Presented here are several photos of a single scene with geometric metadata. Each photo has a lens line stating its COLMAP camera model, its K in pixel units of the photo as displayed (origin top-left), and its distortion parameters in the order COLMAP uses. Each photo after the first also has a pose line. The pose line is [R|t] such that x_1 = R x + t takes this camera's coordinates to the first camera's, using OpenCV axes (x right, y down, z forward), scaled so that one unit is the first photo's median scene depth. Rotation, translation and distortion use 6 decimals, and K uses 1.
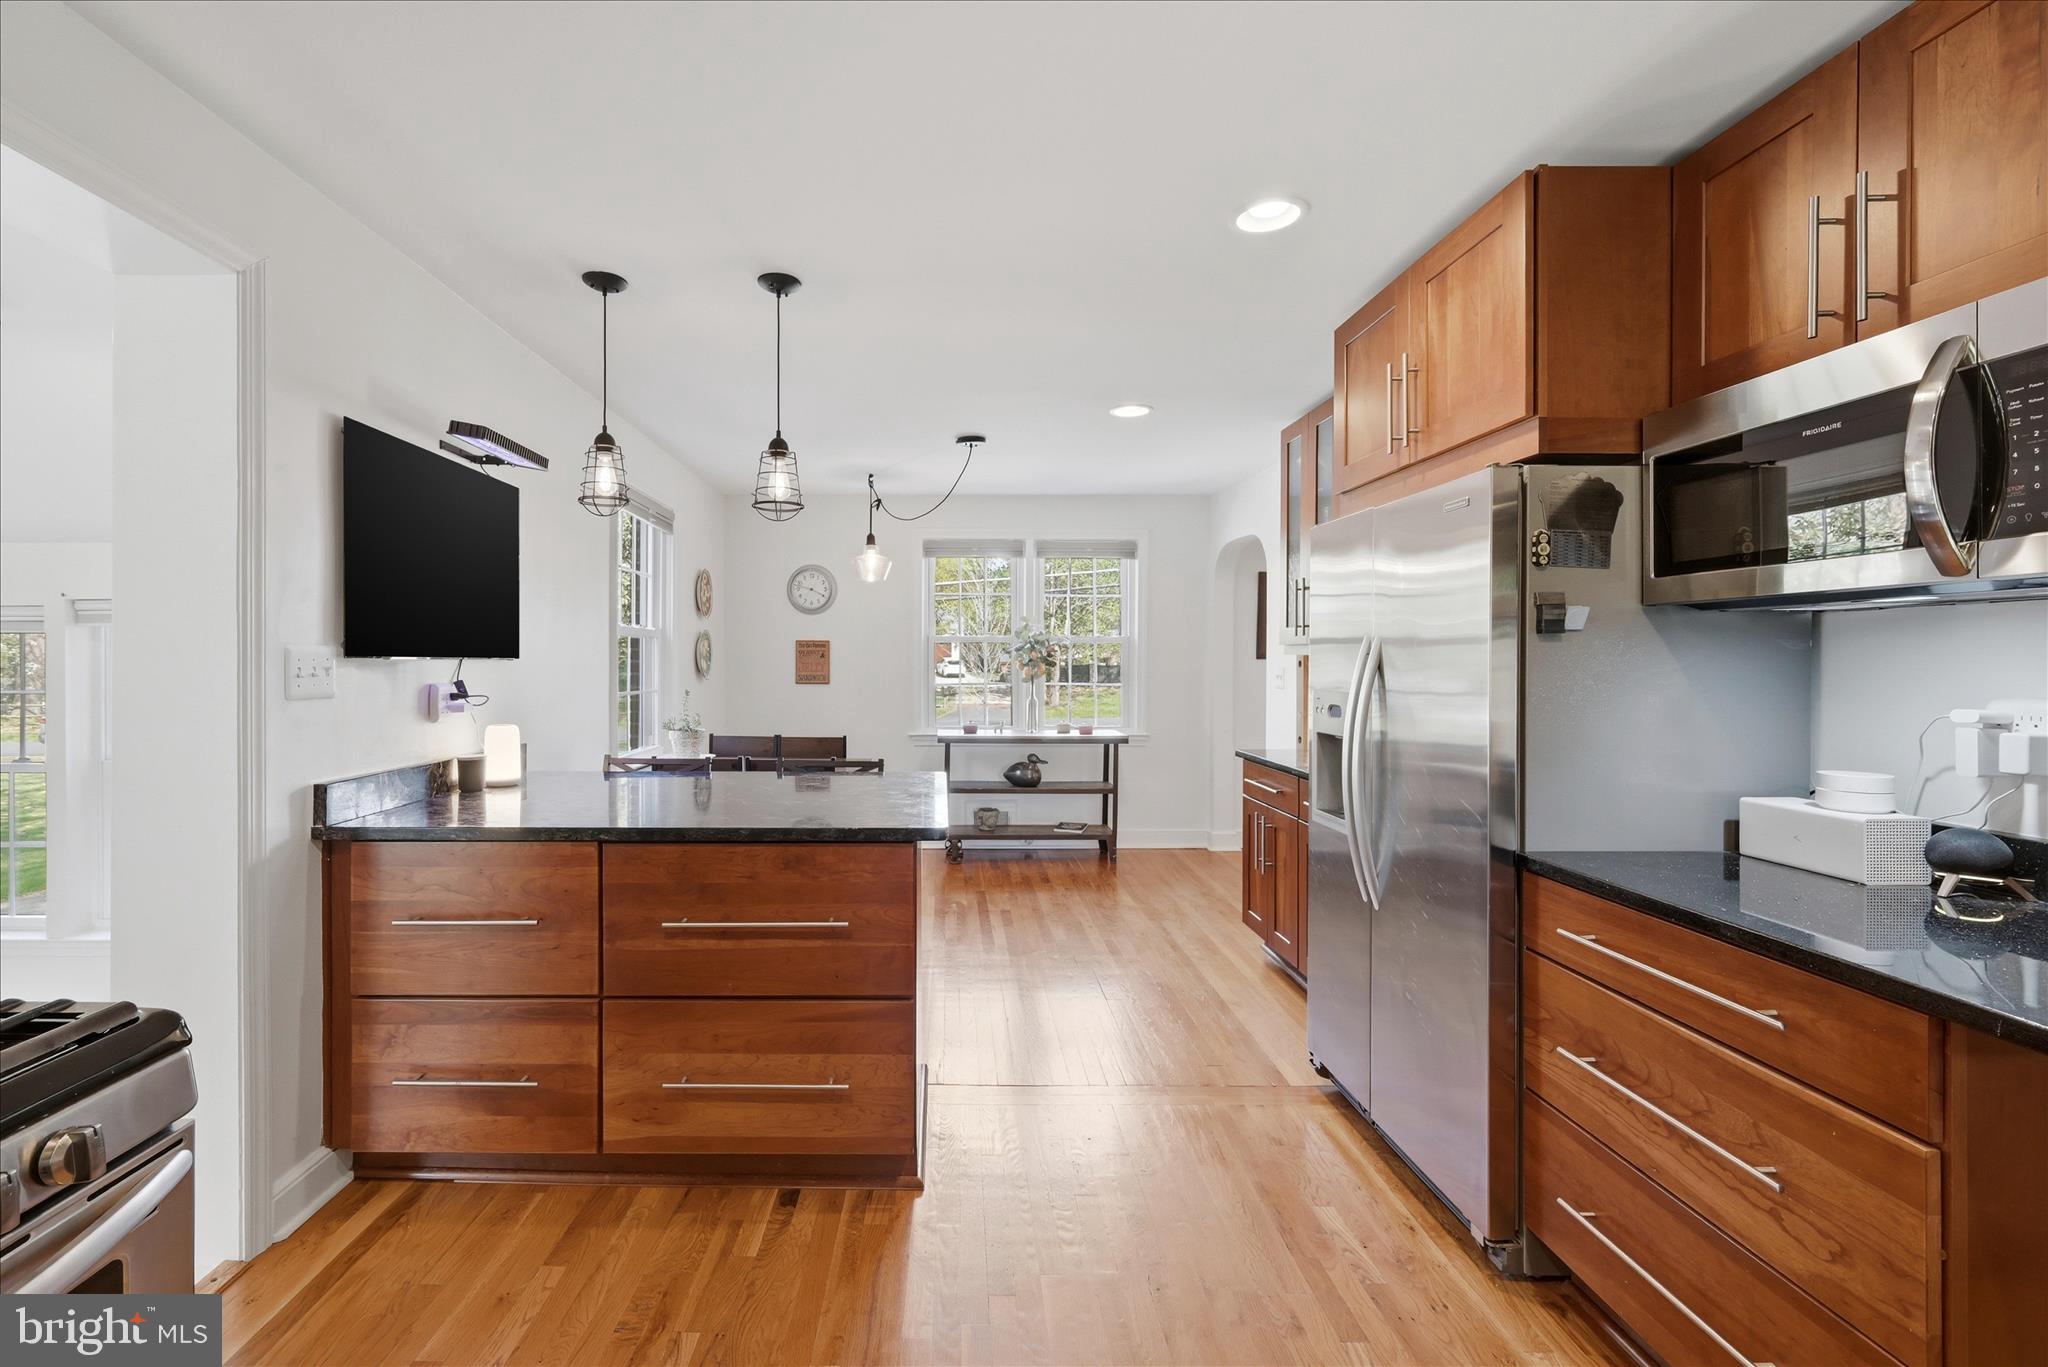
lens RADIAL K [[861.2, 0, 947.0], [0, 861.2, 664.2], [0, 0, 1]] dist [0.000648, 0.000063]
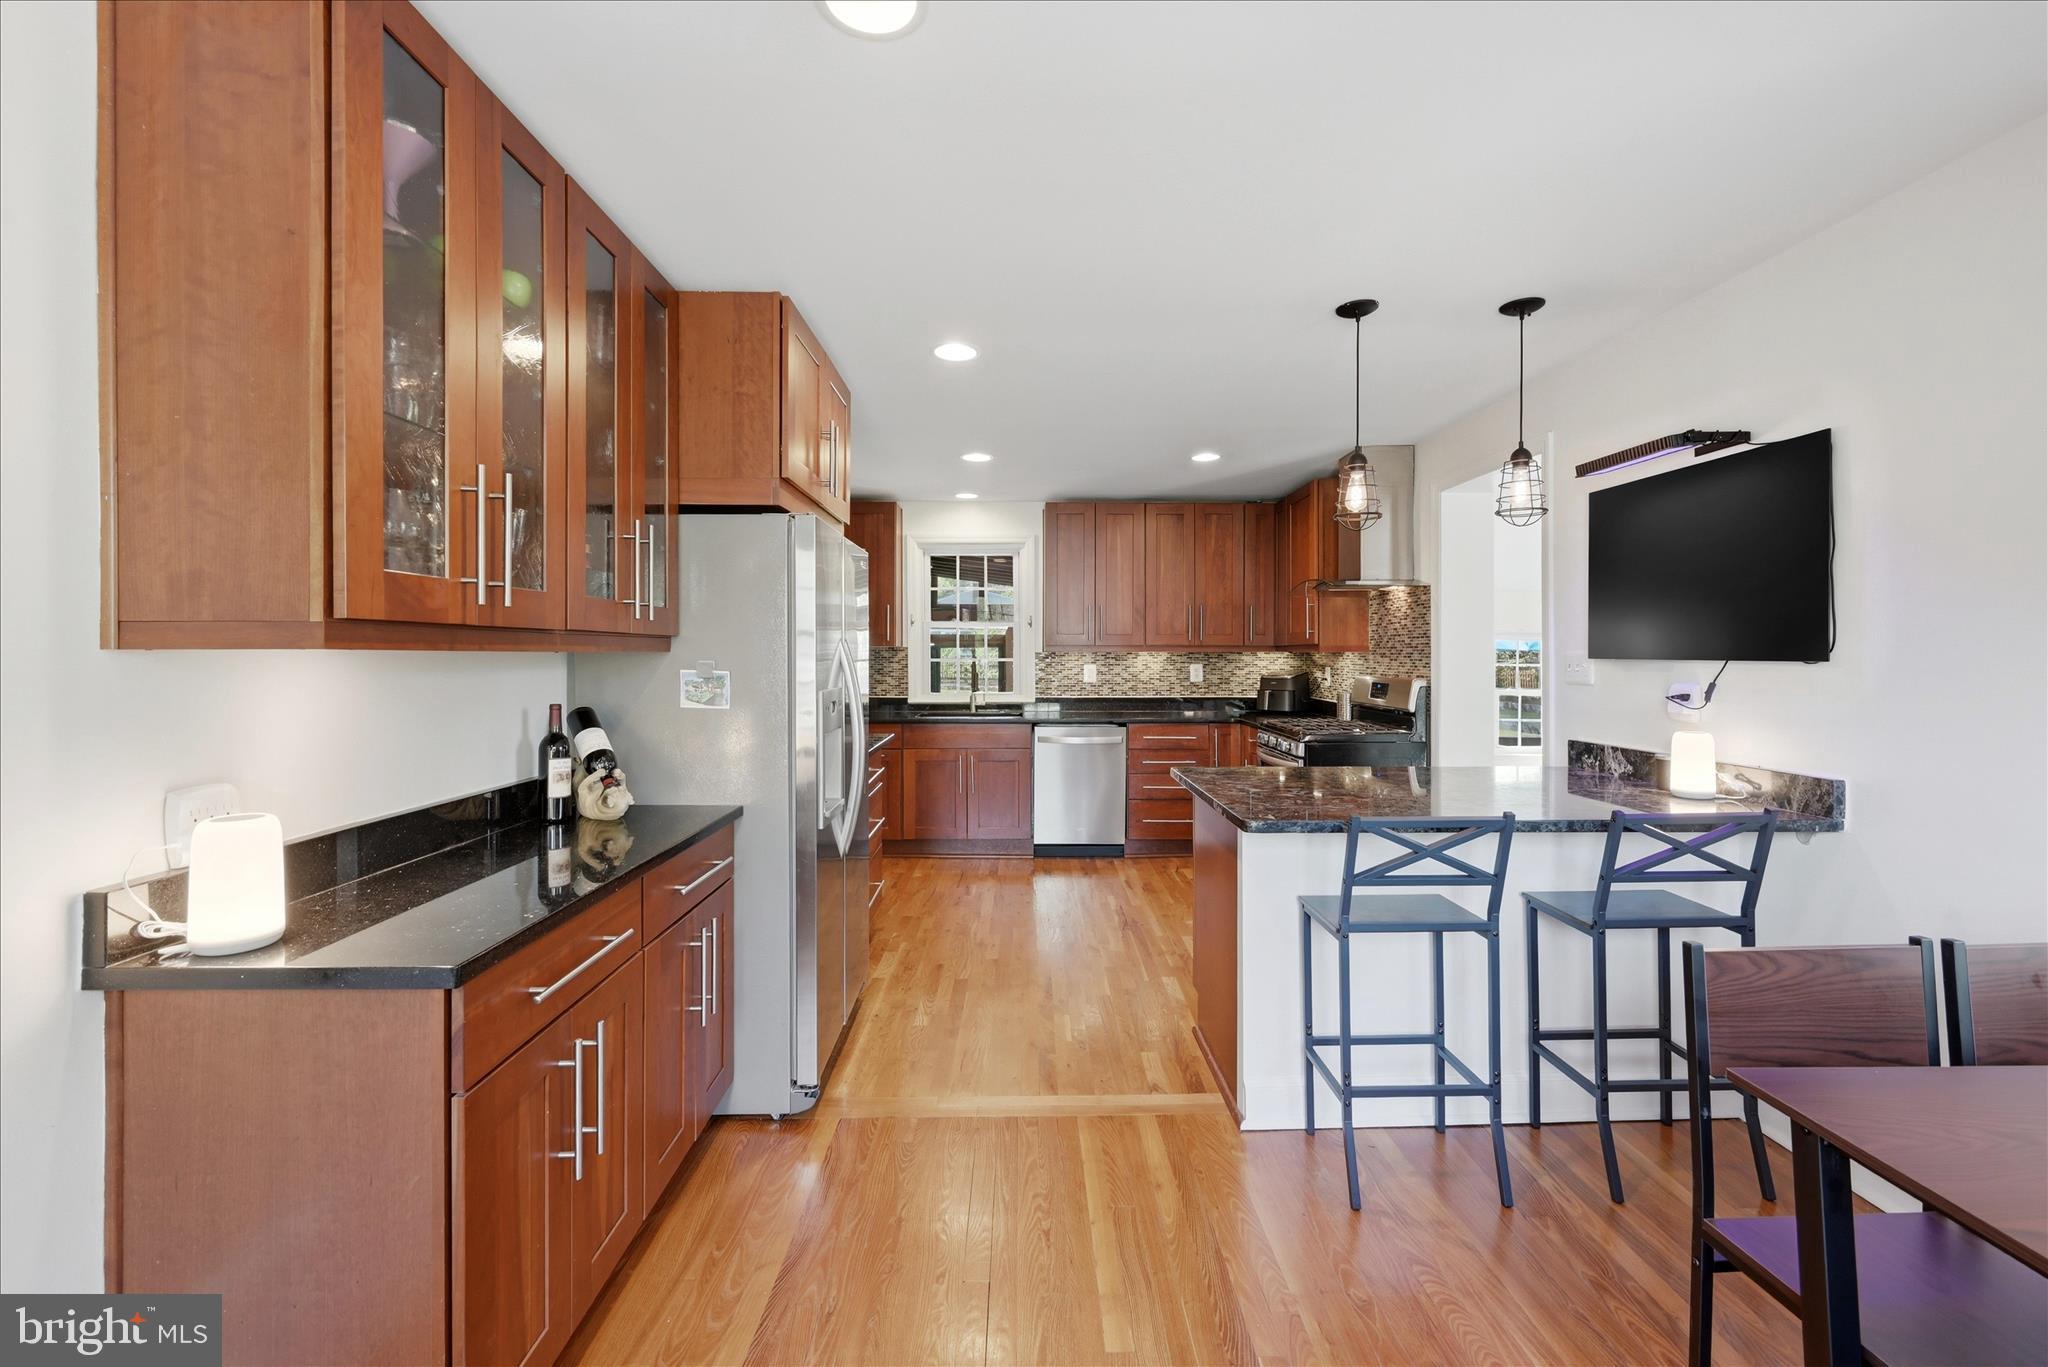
lens RADIAL K [[840.5, 0, 1023.3], [0, 840.5, 648.7], [0, 0, 1]] dist [-0.000387, 0.000094]
pose [[-0.999980, -0.003318, -0.005405, 0.272632], [-0.003326, 0.999993, 0.001474, -0.023871], [0.005400, 0.001492, -0.999984, 2.482306]]
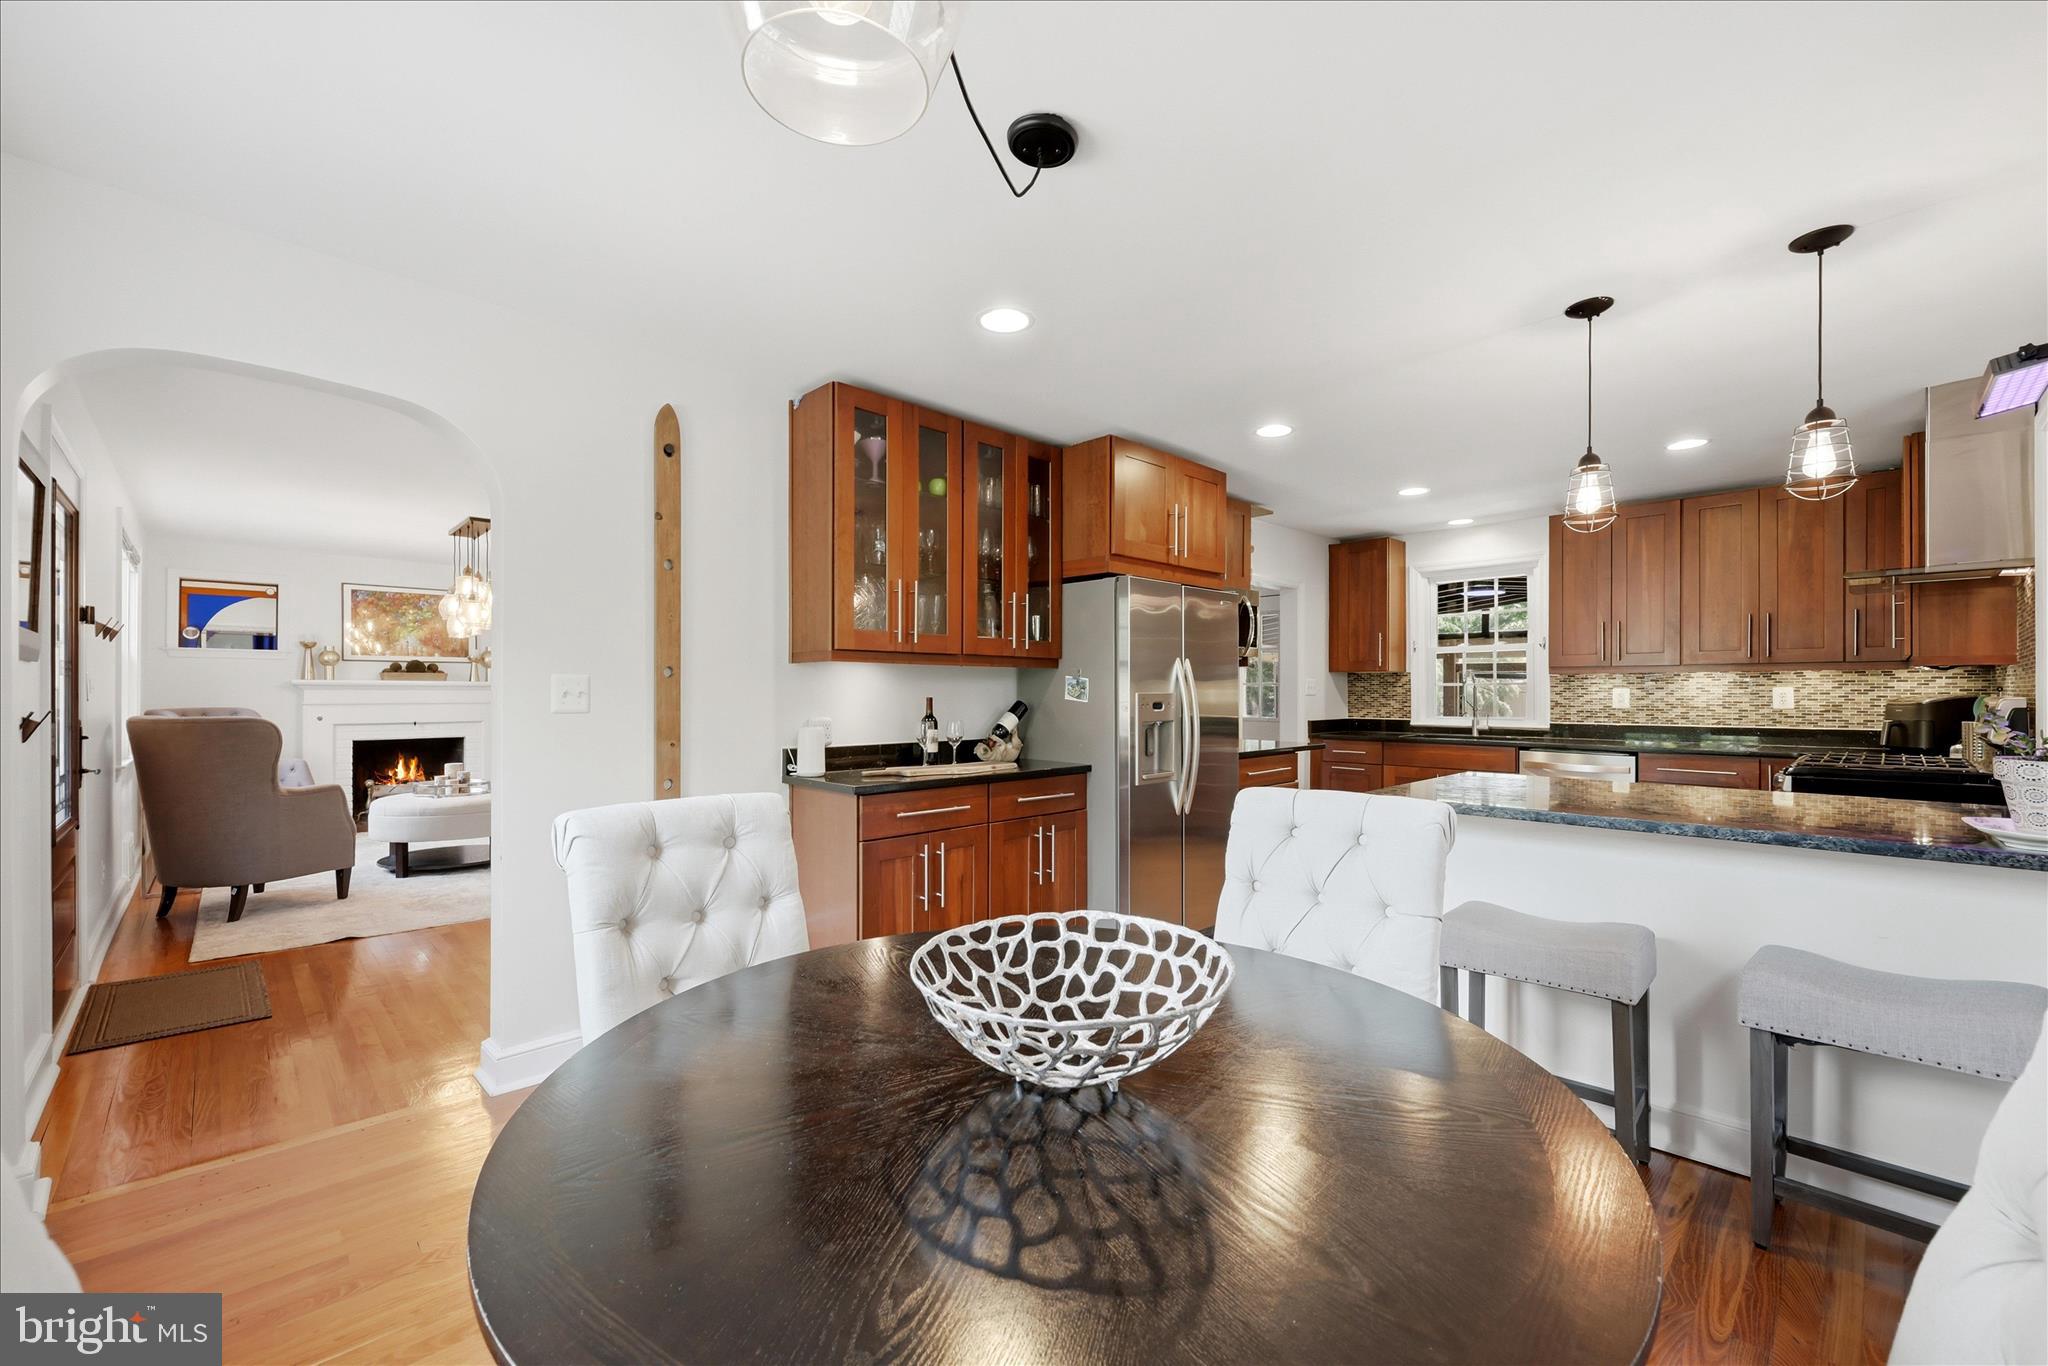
lens RADIAL K [[819.0, 0, 1024.8], [0, 819.0, 687.7], [0, 0, 1]] dist [-0.000837, -0.000231]
pose [[-0.696038, 0.000970, 0.718005, -0.517748], [0.003509, 0.999992, 0.002051, 0.022436], [-0.717997, 0.003947, -0.696035, 2.663947]]
